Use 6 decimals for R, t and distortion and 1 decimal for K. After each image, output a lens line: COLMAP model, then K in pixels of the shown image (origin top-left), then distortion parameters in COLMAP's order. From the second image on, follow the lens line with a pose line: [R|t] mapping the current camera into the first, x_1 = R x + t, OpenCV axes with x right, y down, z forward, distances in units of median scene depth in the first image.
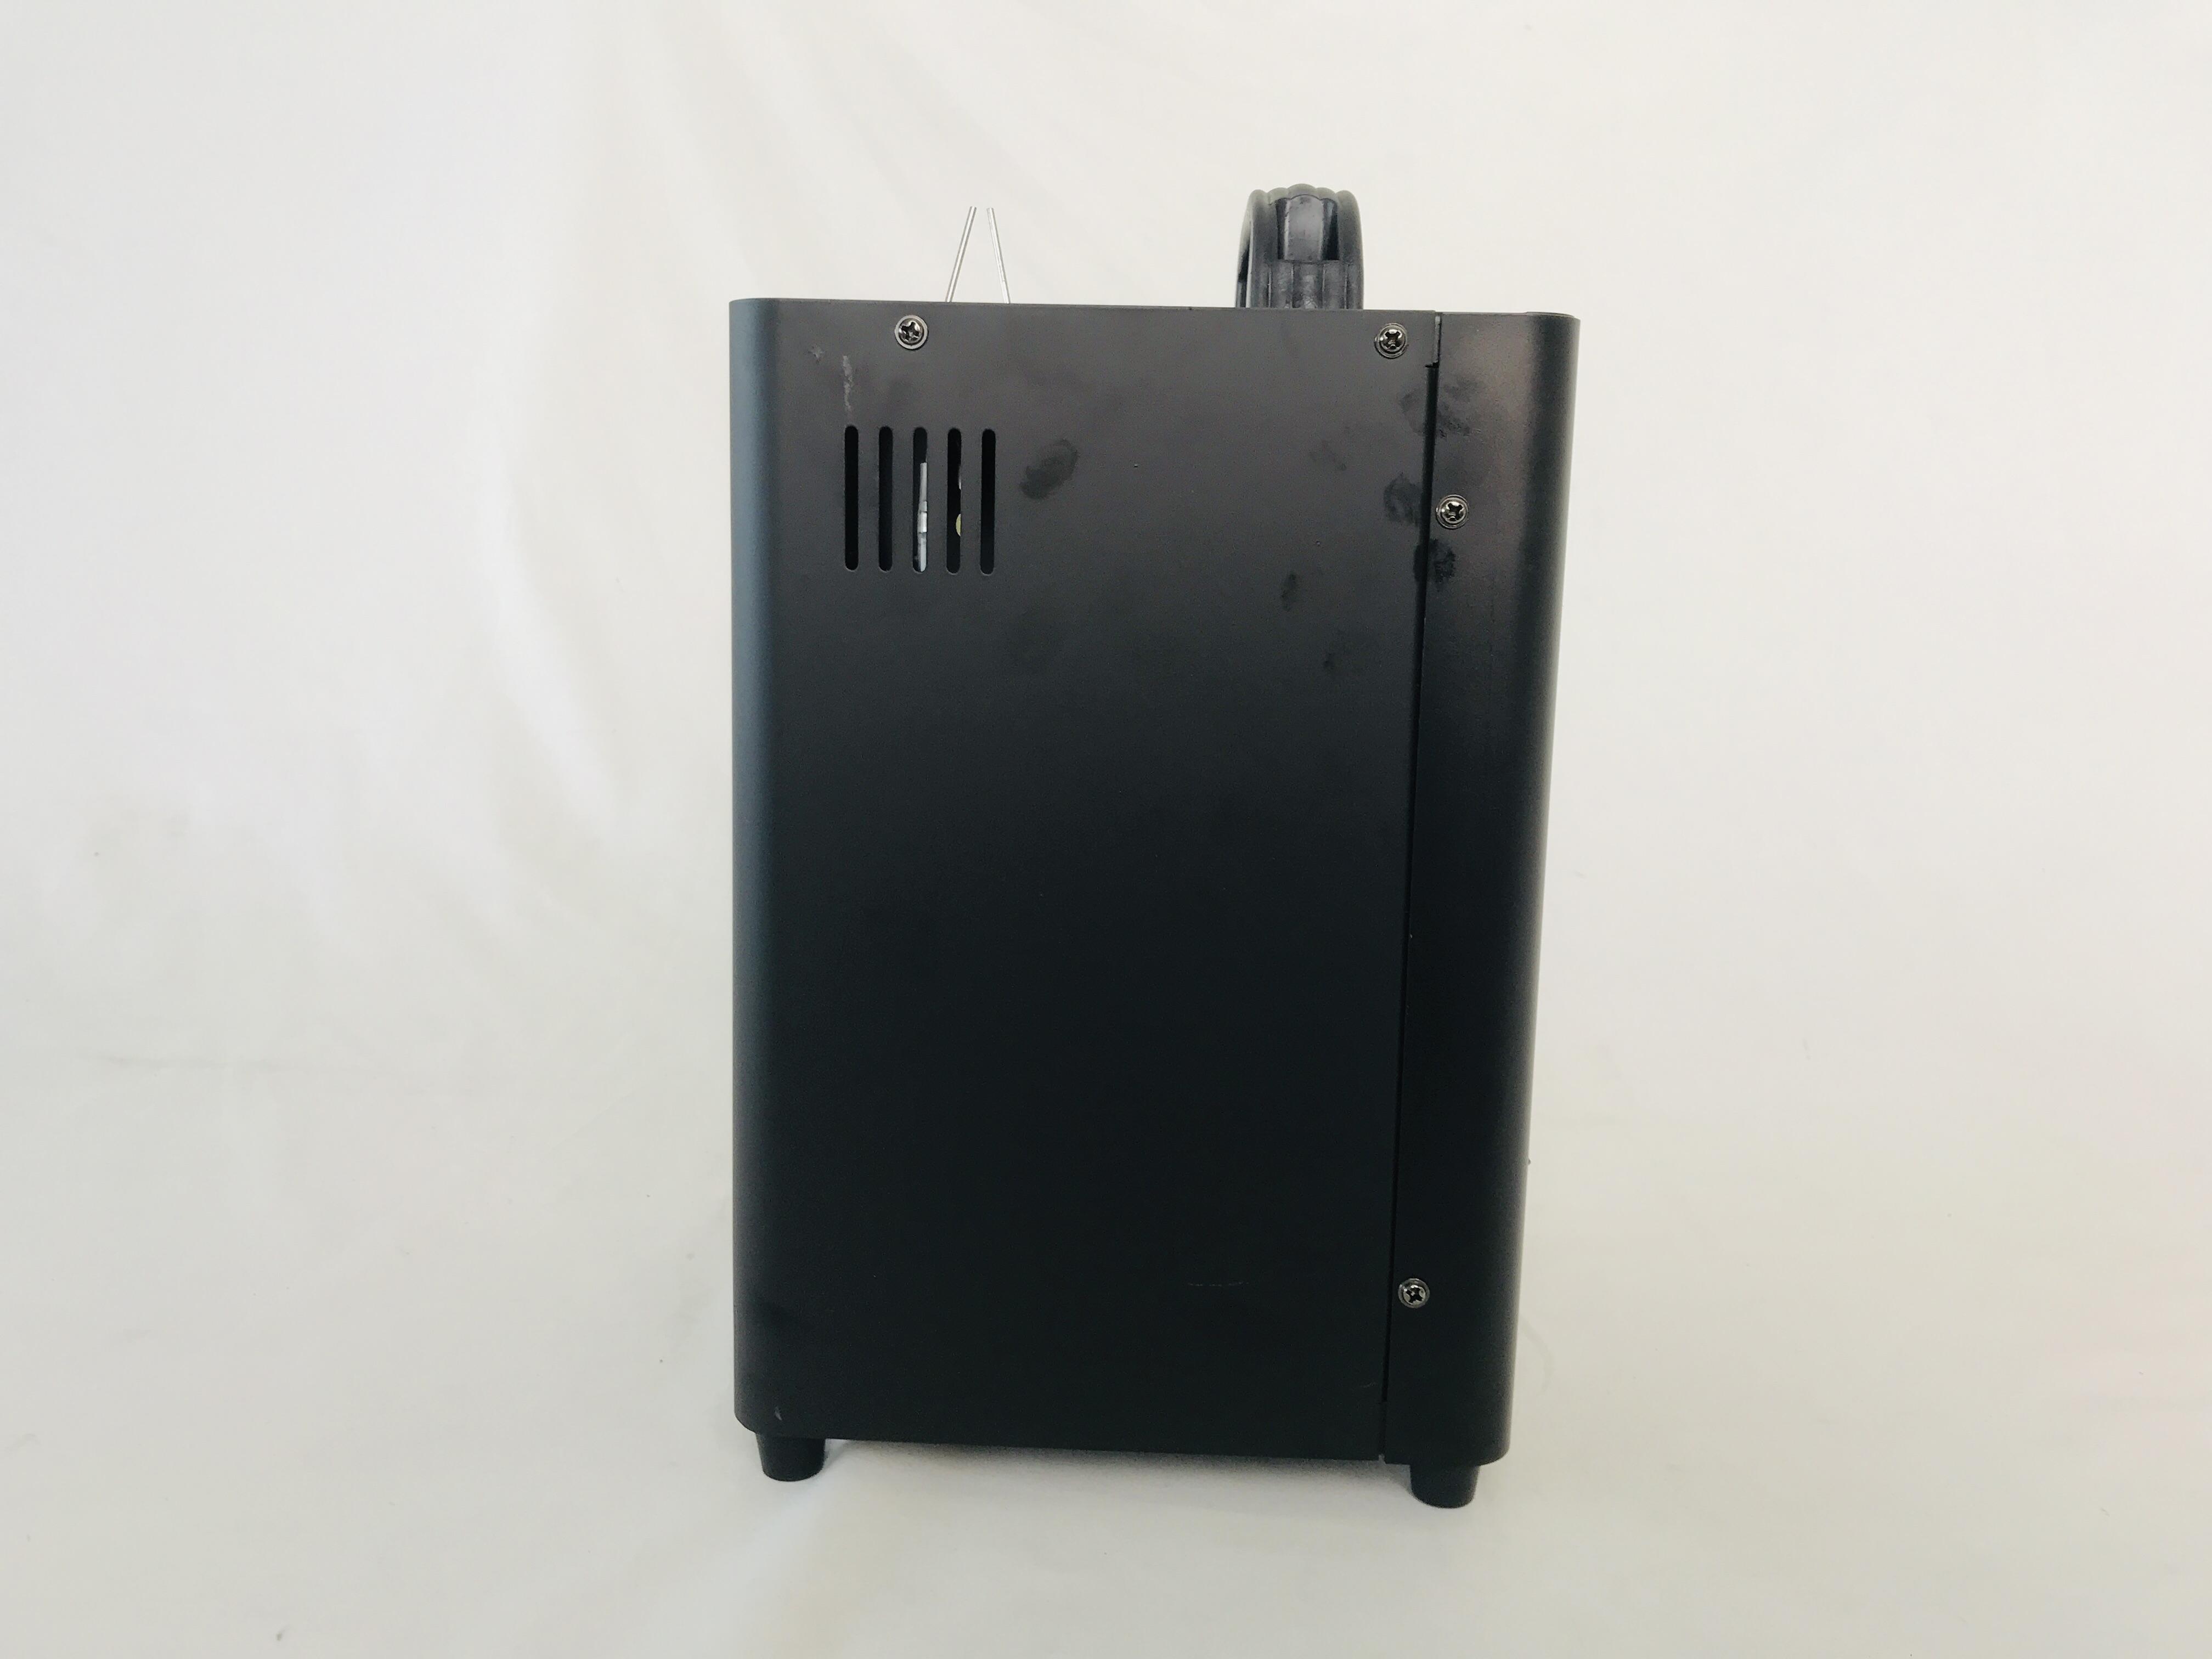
lens RADIAL K [[1847.5, 0, 1100.1], [0, 1847.5, 816.4], [0, 0, 1]] dist [0.002588, -0.006740]
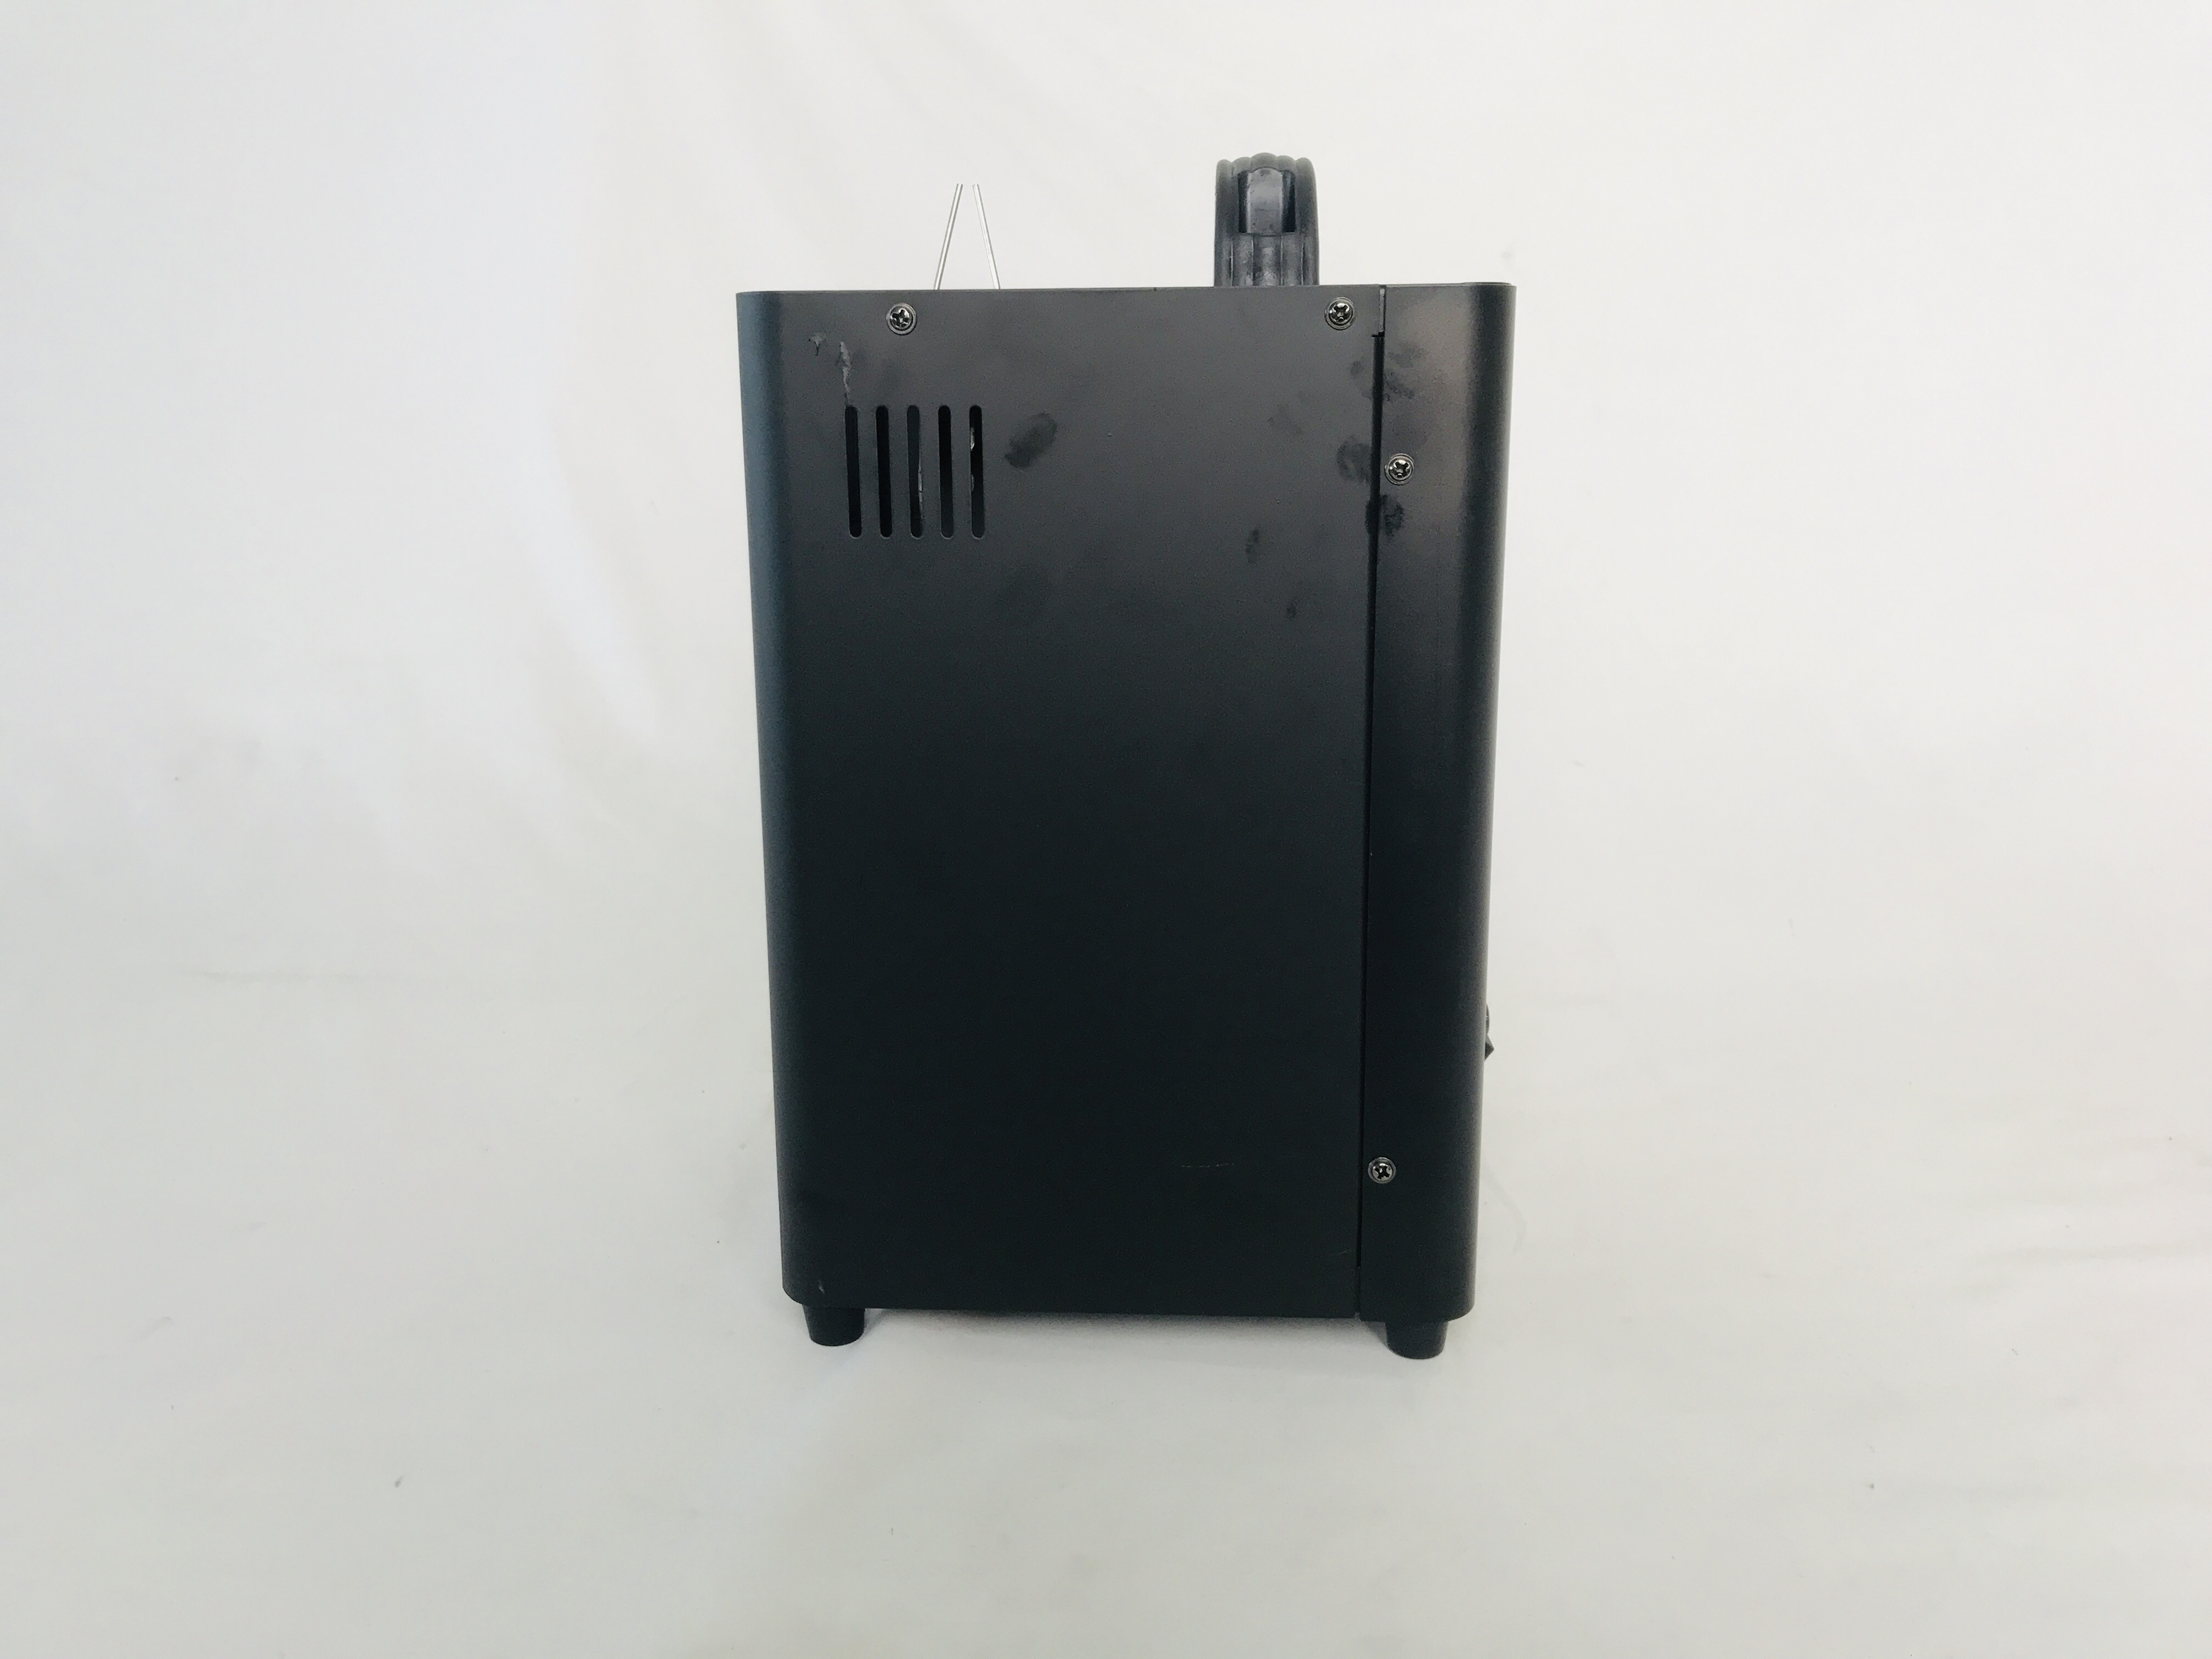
lens RADIAL K [[1847.5, 0, 1100.1], [0, 1847.5, 816.4], [0, 0, 1]] dist [0.002588, -0.006740]
pose [[0.999316, -0.025675, -0.026612, 0.036700], [0.027456, 0.997248, 0.068867, -0.039512], [0.024770, -0.069551, 0.997271, -0.109433]]
